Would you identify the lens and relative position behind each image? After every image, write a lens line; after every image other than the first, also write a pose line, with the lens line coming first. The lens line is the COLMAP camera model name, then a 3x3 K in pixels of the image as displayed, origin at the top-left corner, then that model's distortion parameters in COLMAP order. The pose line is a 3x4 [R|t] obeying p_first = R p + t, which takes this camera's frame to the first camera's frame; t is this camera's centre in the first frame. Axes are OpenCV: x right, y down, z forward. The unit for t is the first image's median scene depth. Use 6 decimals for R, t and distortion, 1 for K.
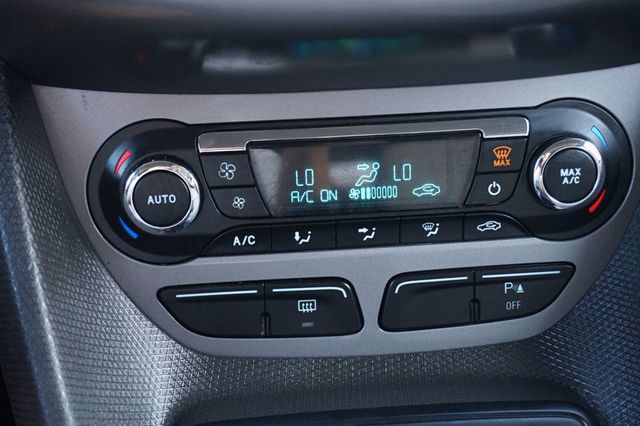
lens RADIAL K [[886.5, 0, 317.8], [0, 886.5, 207.1], [0, 0, 1]] dist [0.021568, 0.000000]
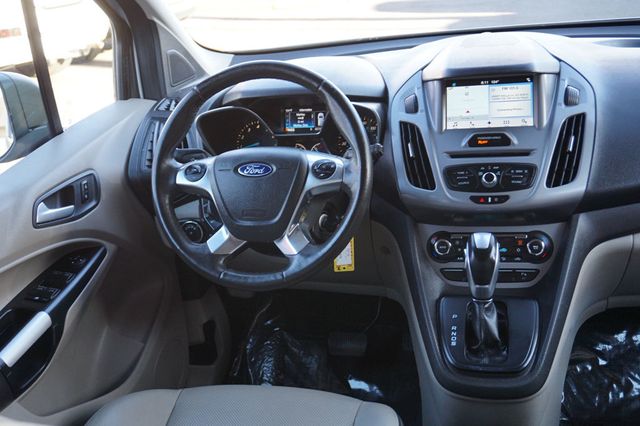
lens RADIAL K [[672.2, 0, 317.7], [0, 672.2, 217.6], [0, 0, 1]] dist [0.004538, 0.000000]
pose [[0.939709, 0.030697, -0.340596, 0.391846], [-0.102750, 0.975288, -0.195589, 0.574057], [0.326175, 0.218793, 0.919641, -2.413888]]
